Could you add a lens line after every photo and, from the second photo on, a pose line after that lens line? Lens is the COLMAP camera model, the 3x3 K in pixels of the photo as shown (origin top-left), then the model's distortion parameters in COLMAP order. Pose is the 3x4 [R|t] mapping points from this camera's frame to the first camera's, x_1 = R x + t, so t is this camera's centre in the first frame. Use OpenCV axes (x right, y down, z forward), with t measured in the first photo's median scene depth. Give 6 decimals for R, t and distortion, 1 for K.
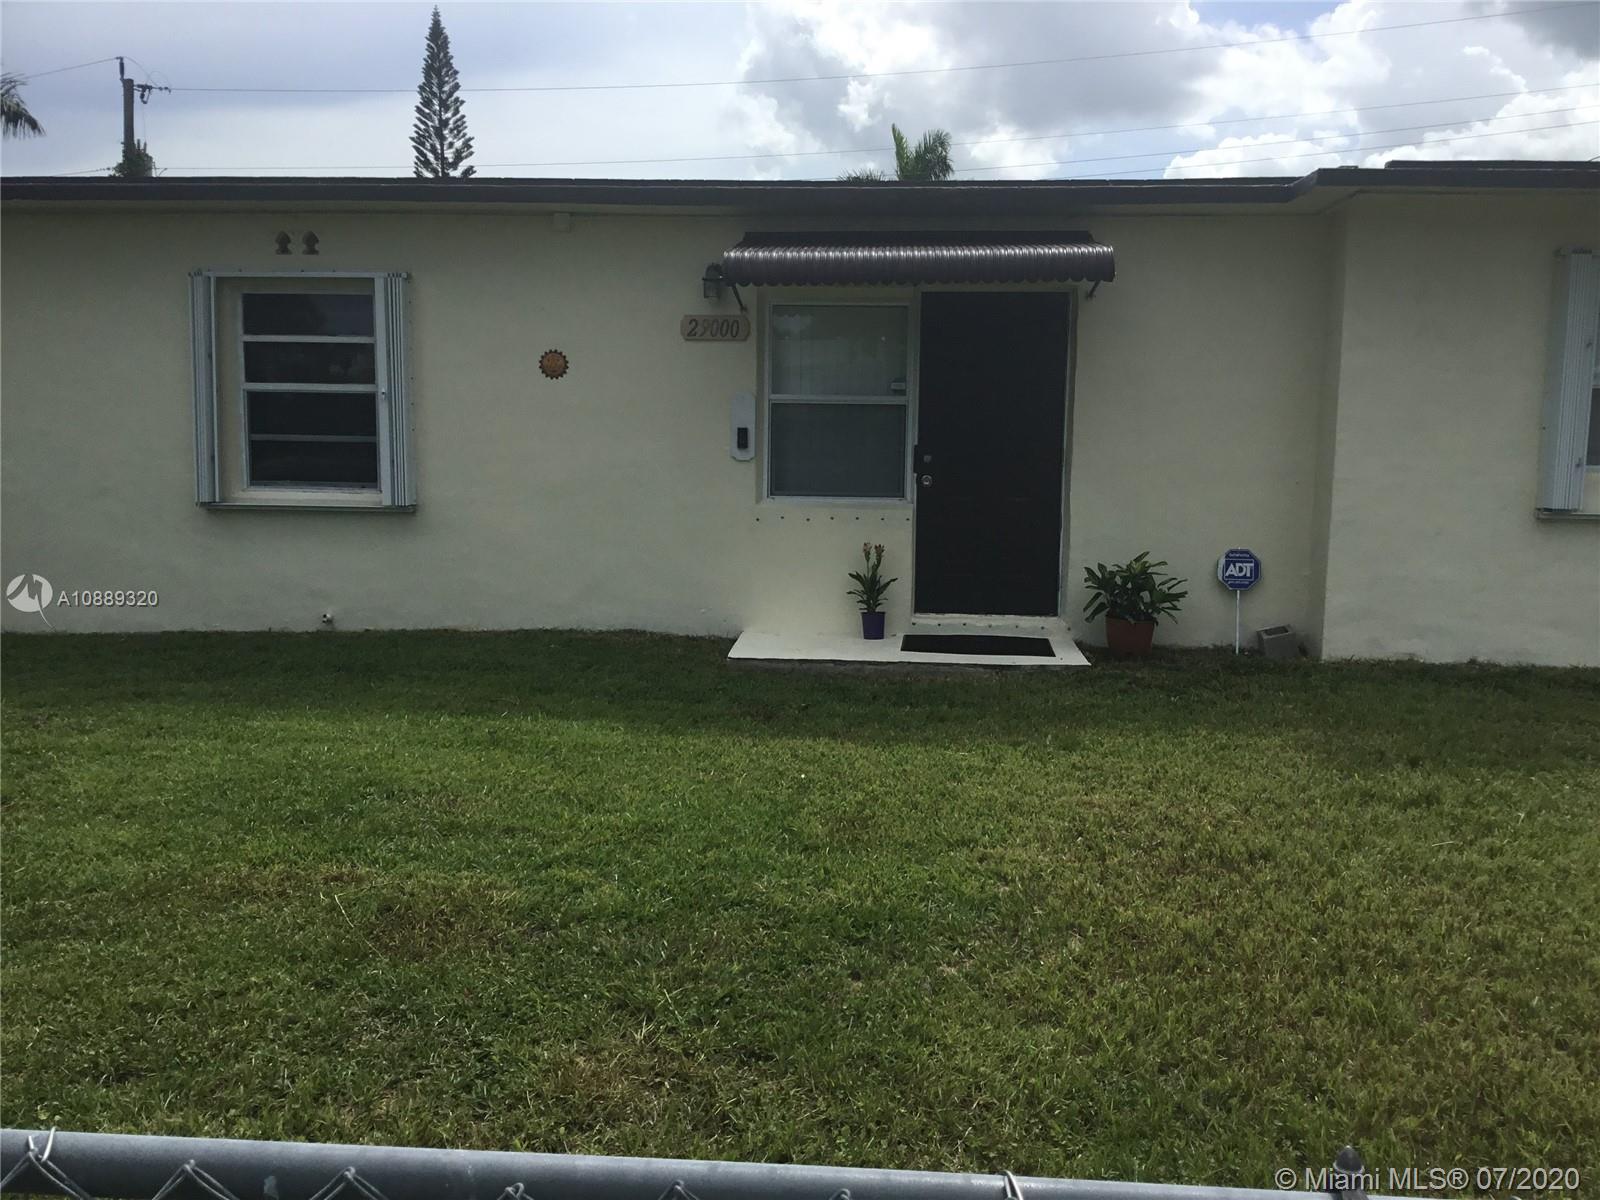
lens RADIAL K [[1442.9, 0, 792.8], [0, 1442.9, 580.3], [0, 0, 1]] dist [0.085341, -0.146808]
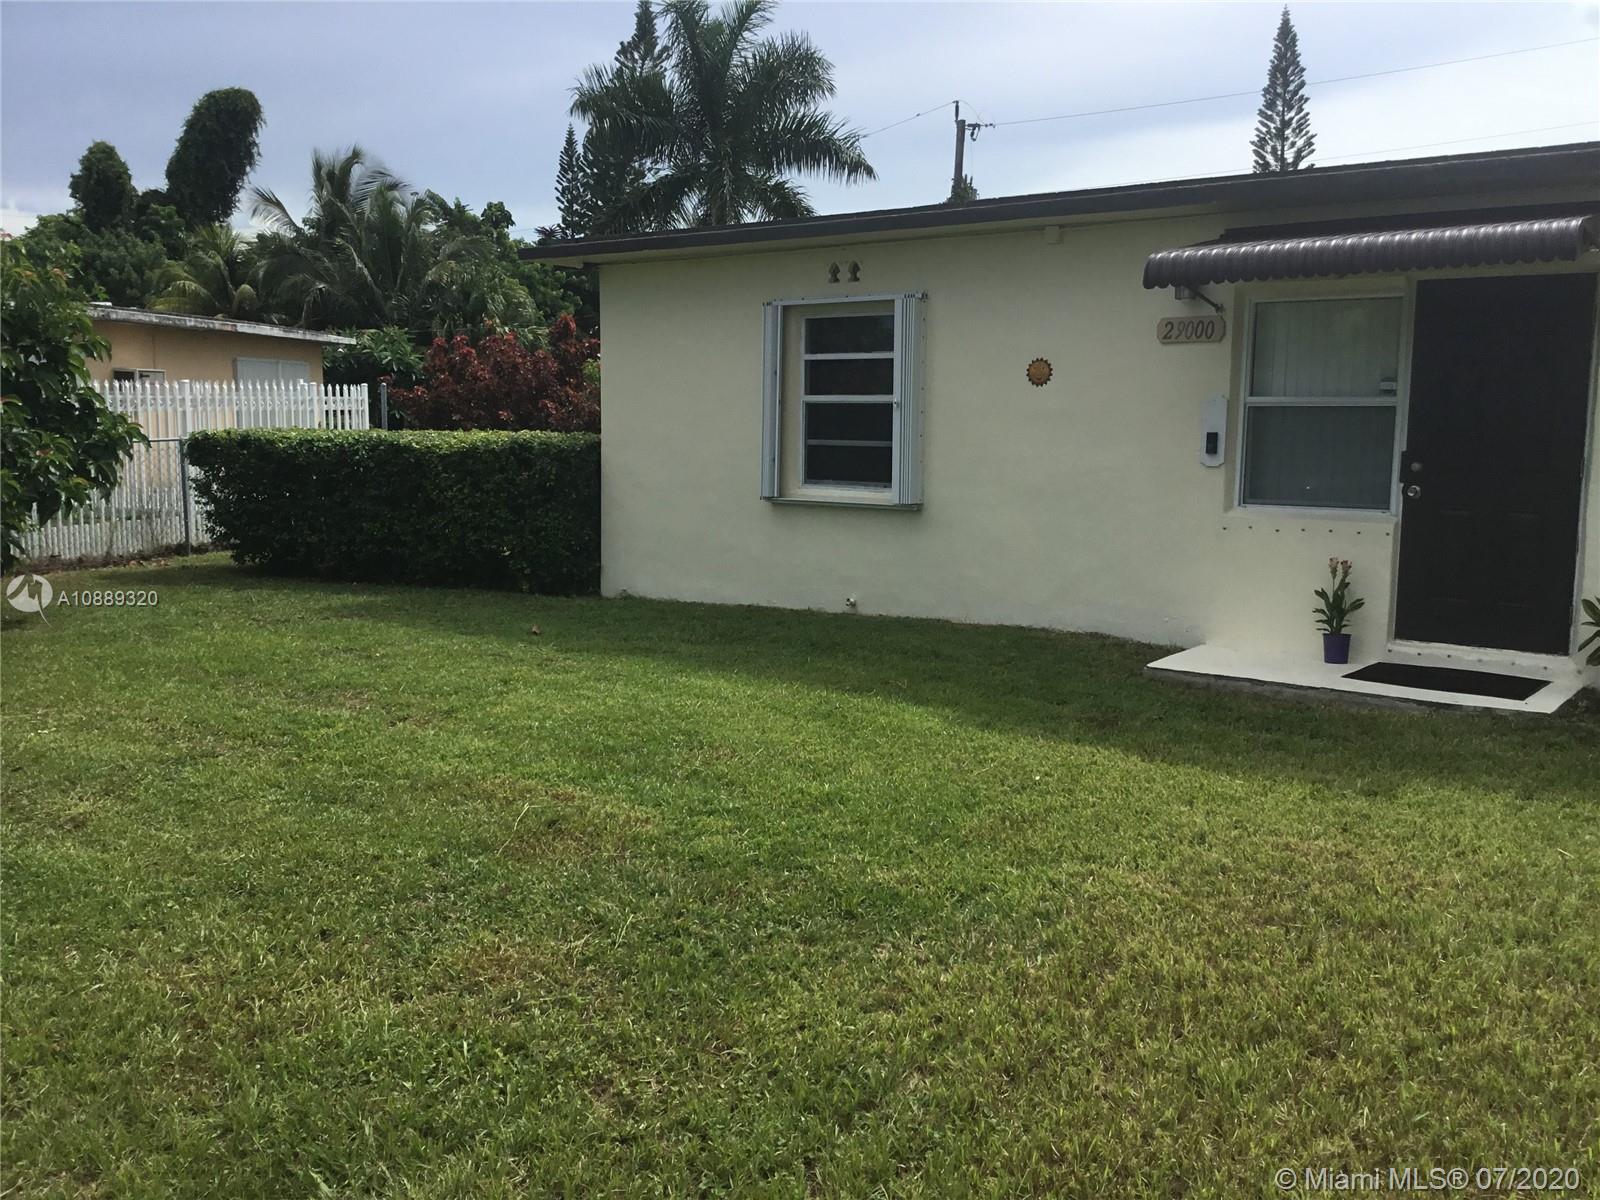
lens RADIAL K [[1442.9, 0, 826.6], [0, 1442.9, 587.9], [0, 0, 1]] dist [0.085341, -0.146808]
pose [[0.833077, 0.059964, -0.549897, 0.289720], [-0.058791, 0.998075, 0.019769, -0.005851], [0.550023, 0.015860, 0.834999, 0.046939]]
